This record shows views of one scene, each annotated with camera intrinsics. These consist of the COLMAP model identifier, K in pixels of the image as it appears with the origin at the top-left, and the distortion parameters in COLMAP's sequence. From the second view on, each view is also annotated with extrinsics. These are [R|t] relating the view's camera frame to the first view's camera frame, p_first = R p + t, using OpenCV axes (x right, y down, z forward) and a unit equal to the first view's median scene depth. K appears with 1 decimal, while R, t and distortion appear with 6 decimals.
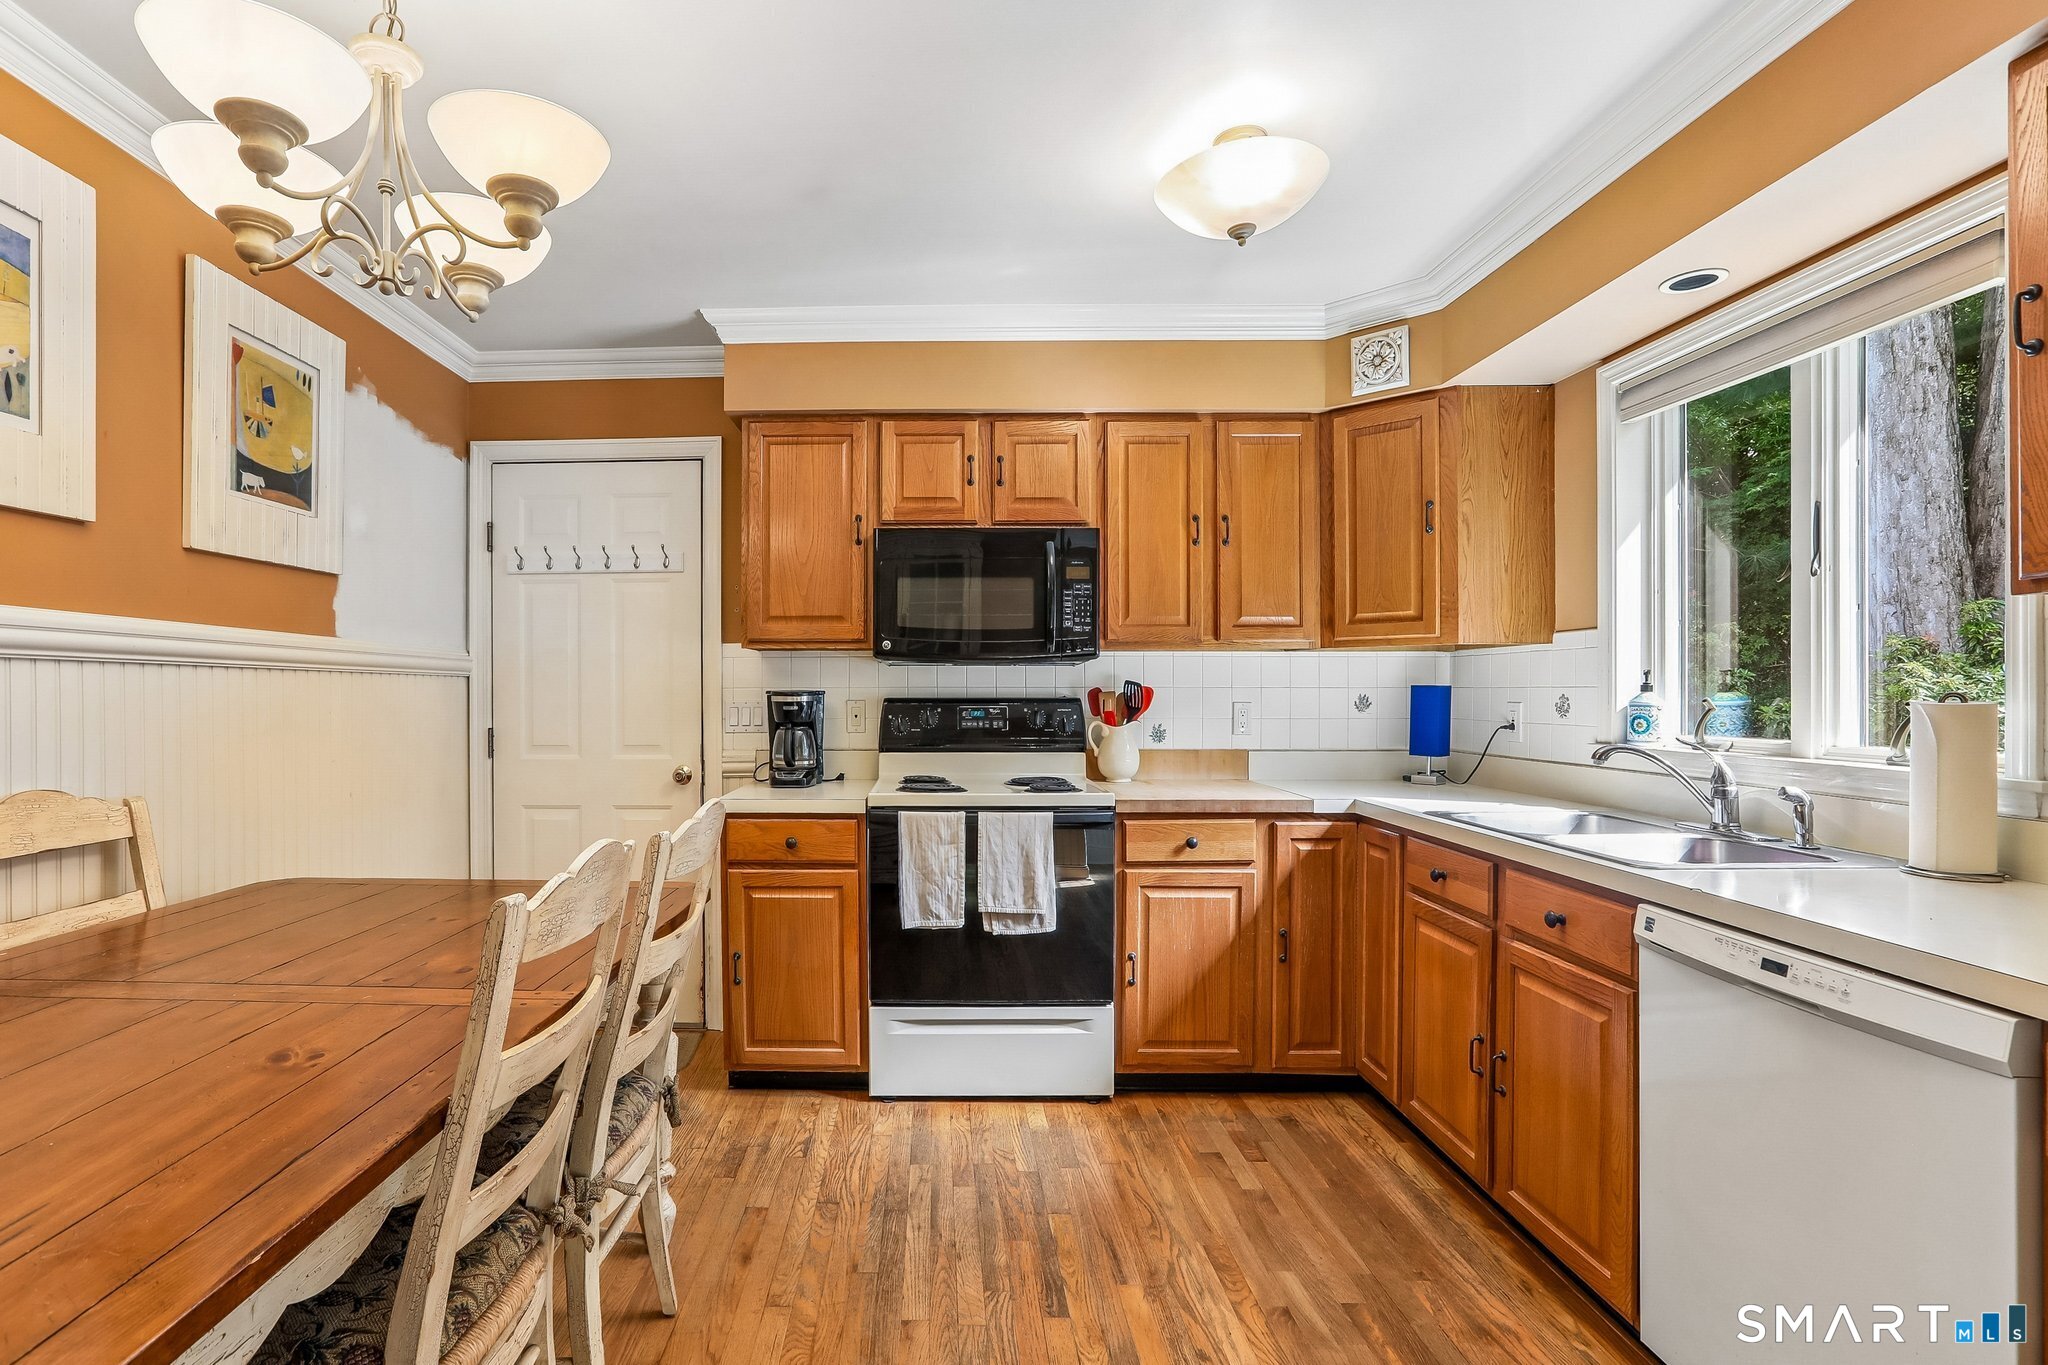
lens RADIAL K [[1001.4, 0, 883.3], [0, 1001.4, 692.0], [0, 0, 1]] dist [-0.063140, 0.018204]
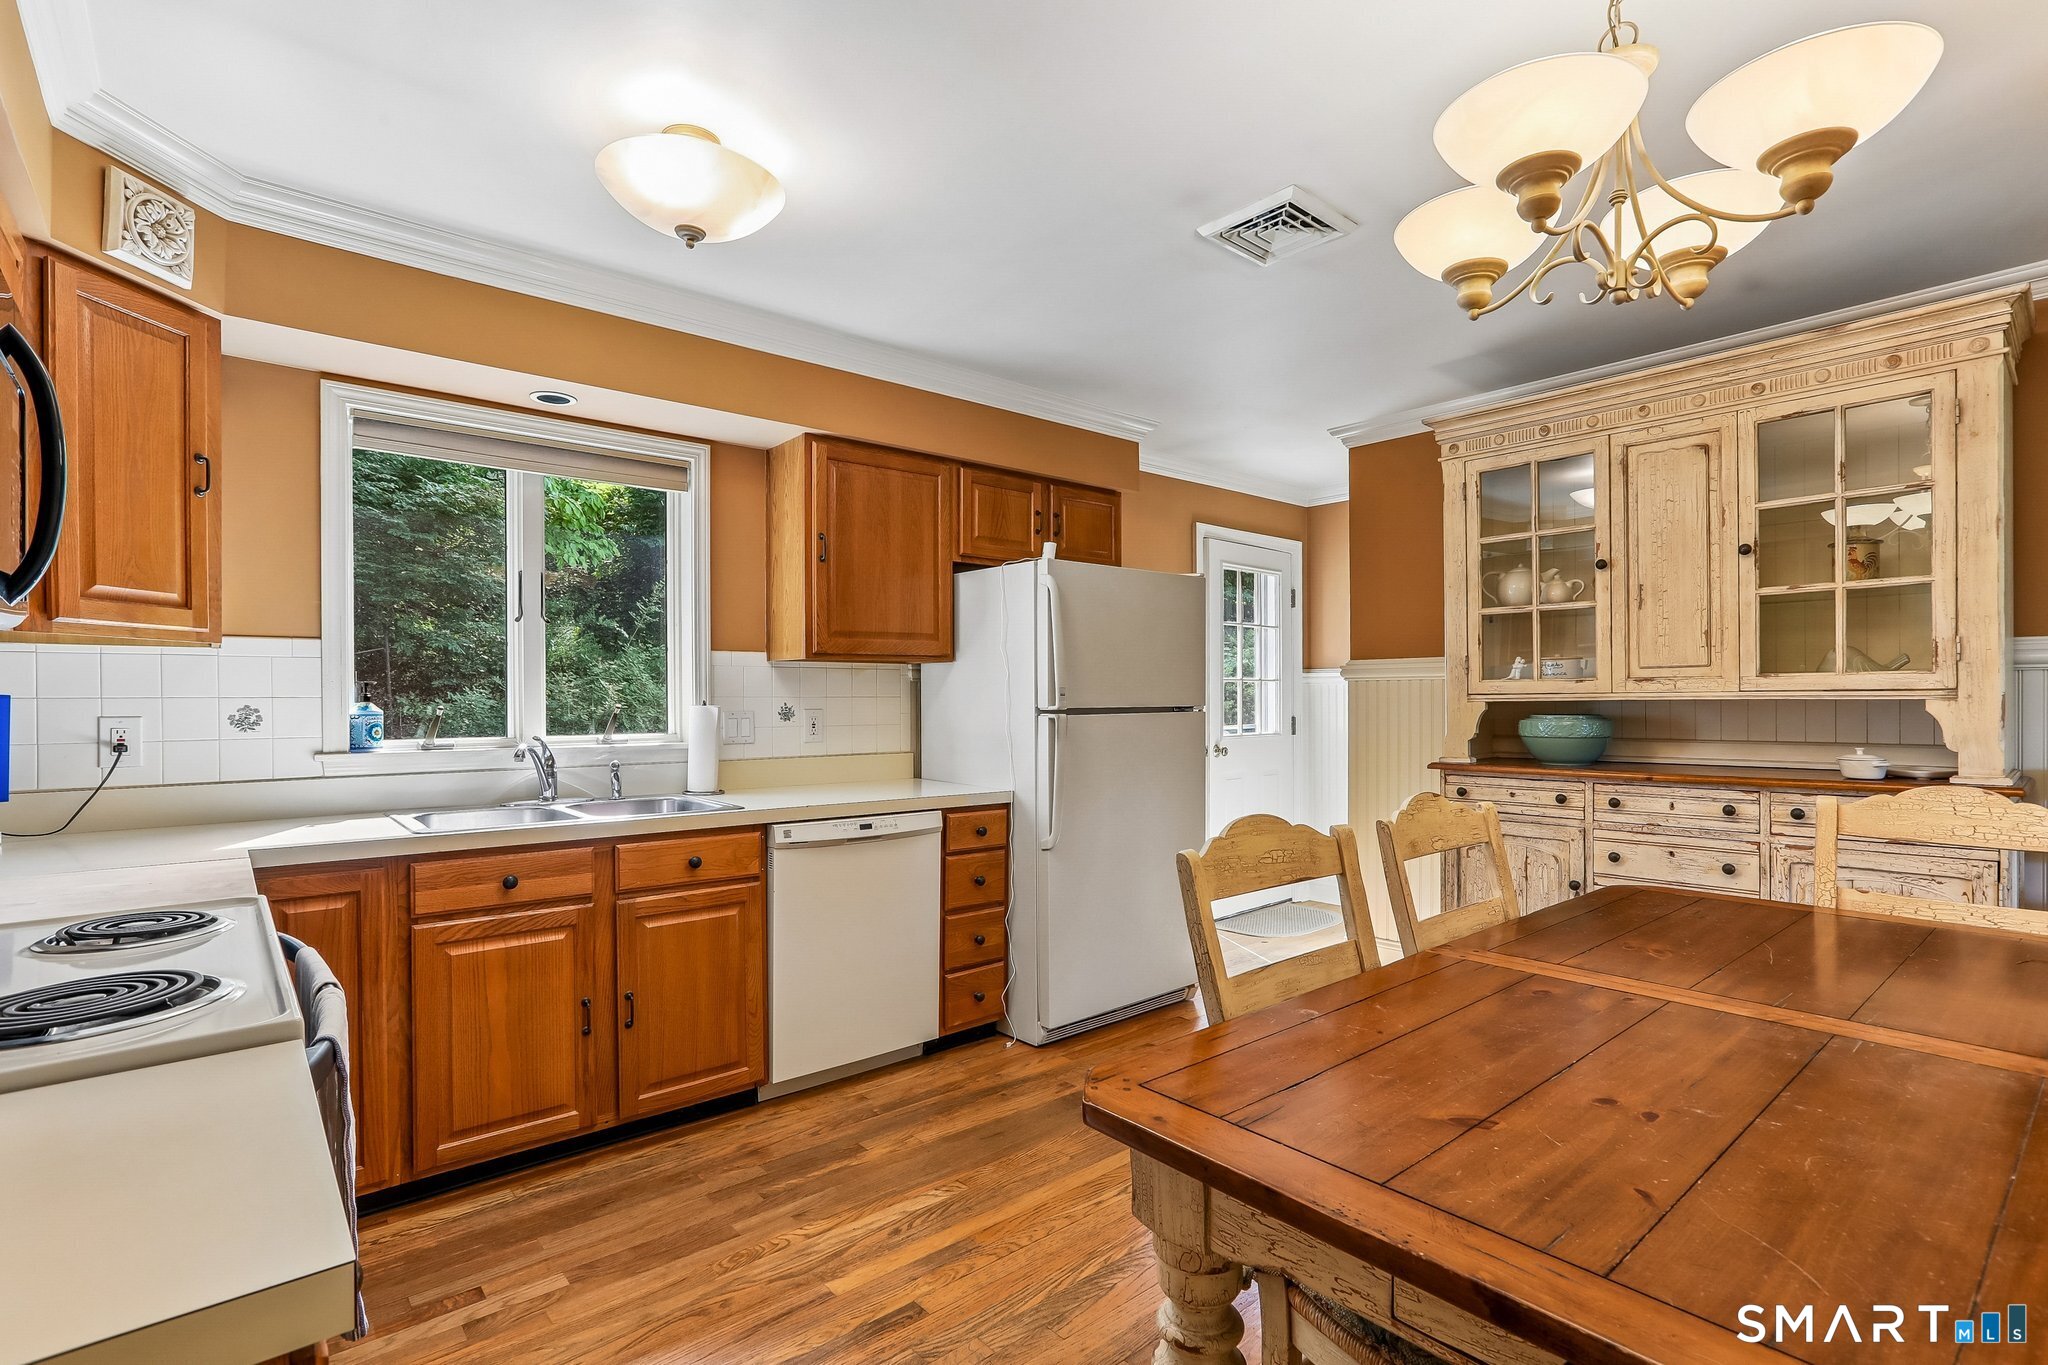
lens RADIAL K [[1043.2, 0, 900.4], [0, 1043.2, 708.3], [0, 0, 1]] dist [-0.018359, 0.000179]
pose [[-0.653519, -0.000452, 0.756910, -0.367305], [0.005078, 0.999975, 0.004981, 0.002697], [-0.756893, 0.007099, -0.653500, 0.999896]]
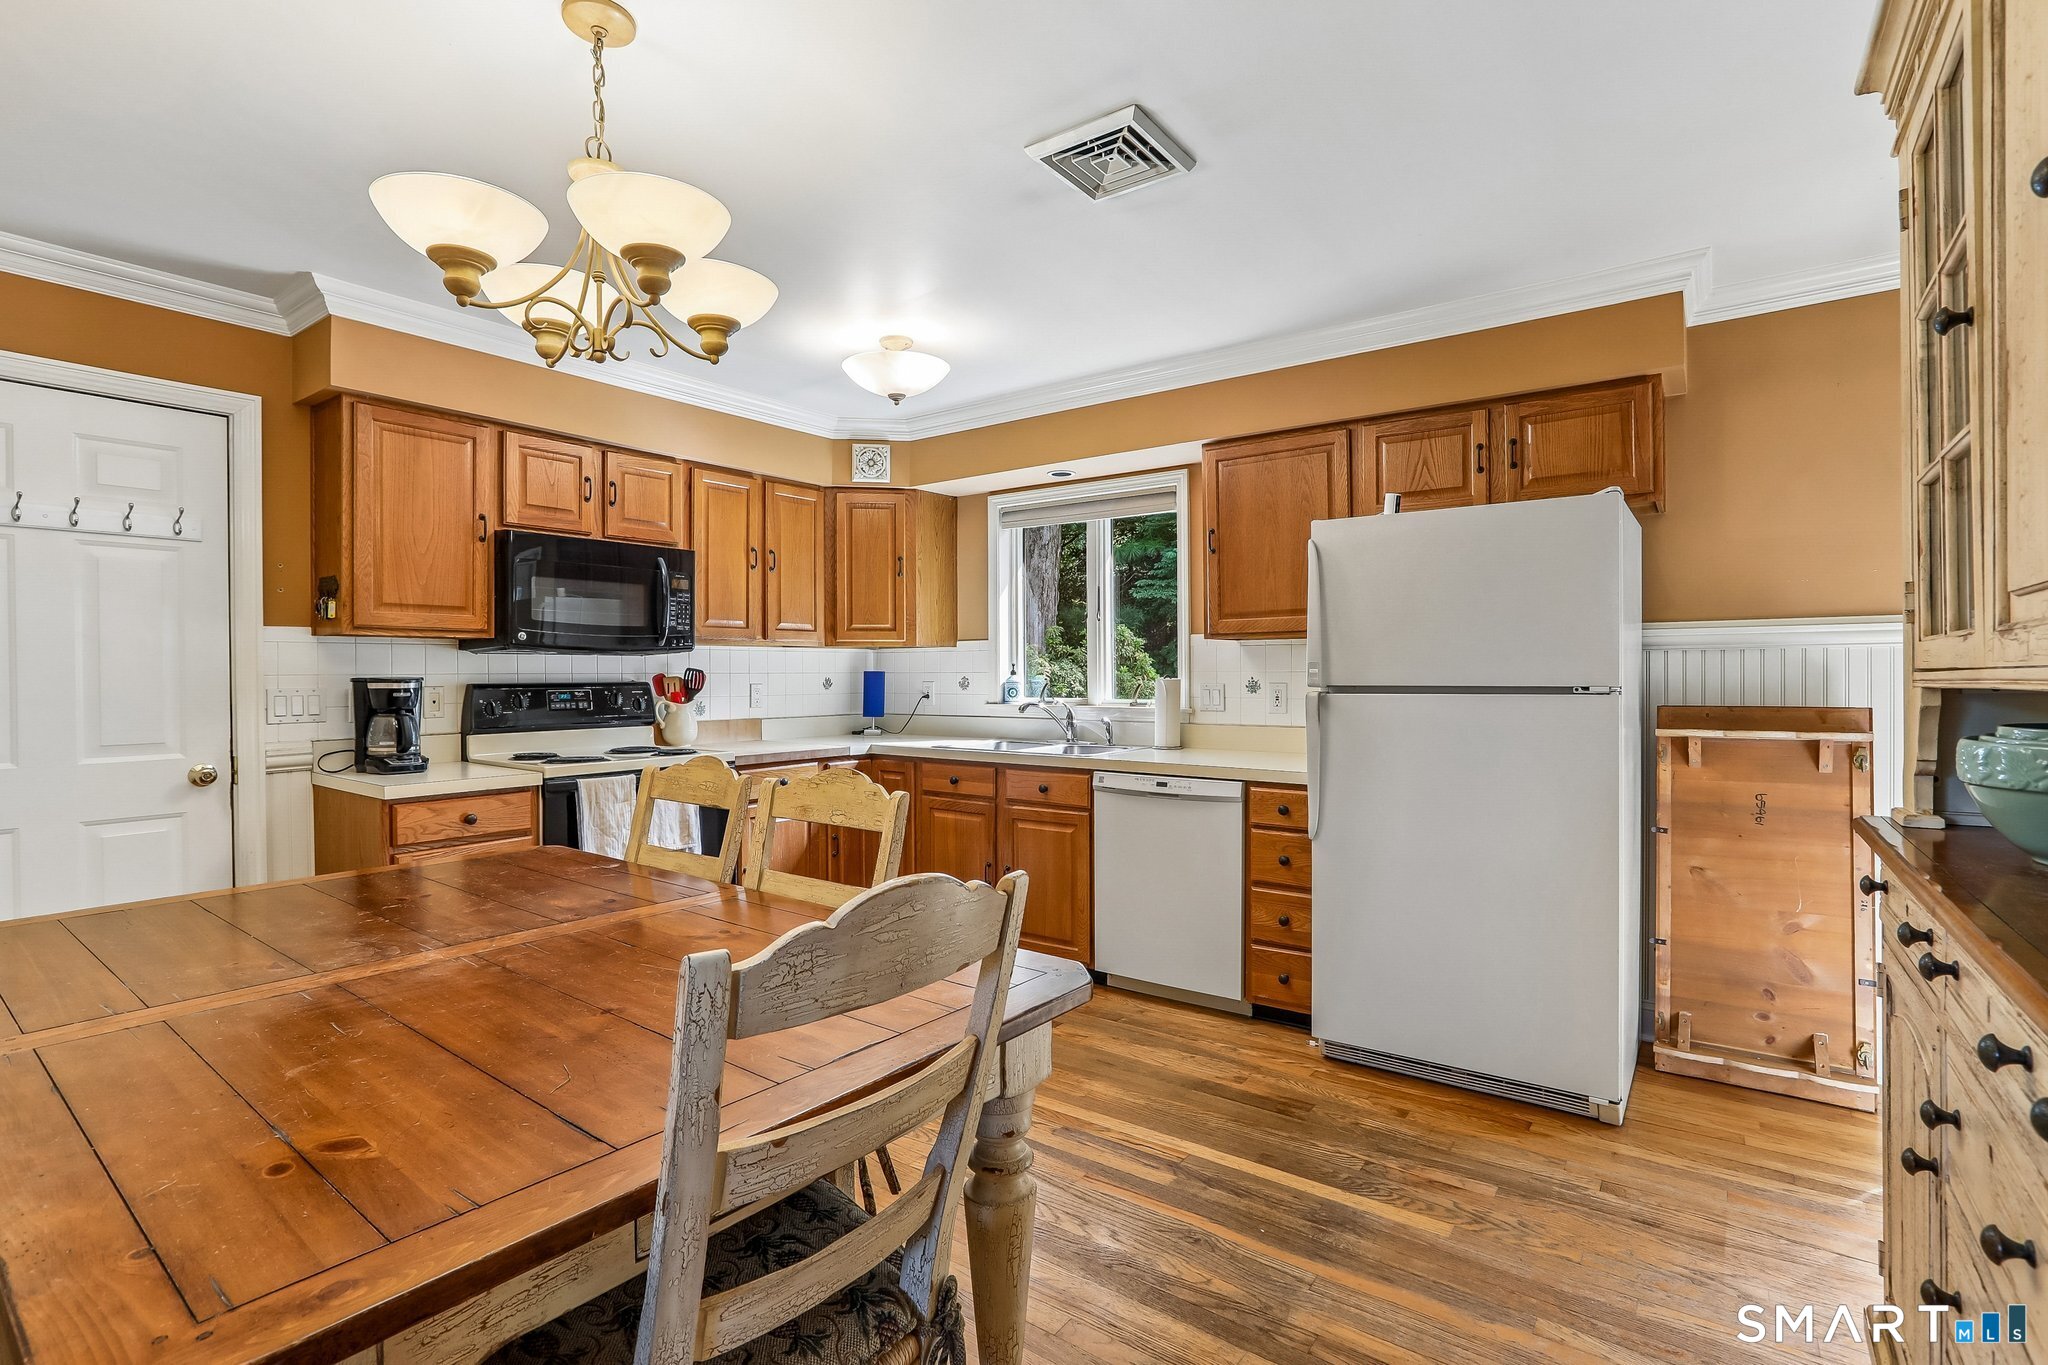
lens RADIAL K [[945.7, 0, 1030.5], [0, 945.7, 669.0], [0, 0, 1]] dist [-0.054453, 0.030300]
pose [[0.581030, 0.000262, 0.813882, -0.519933], [0.004777, 0.999982, -0.003732, -0.003725], [-0.813868, 0.006056, 0.581018, -0.065888]]
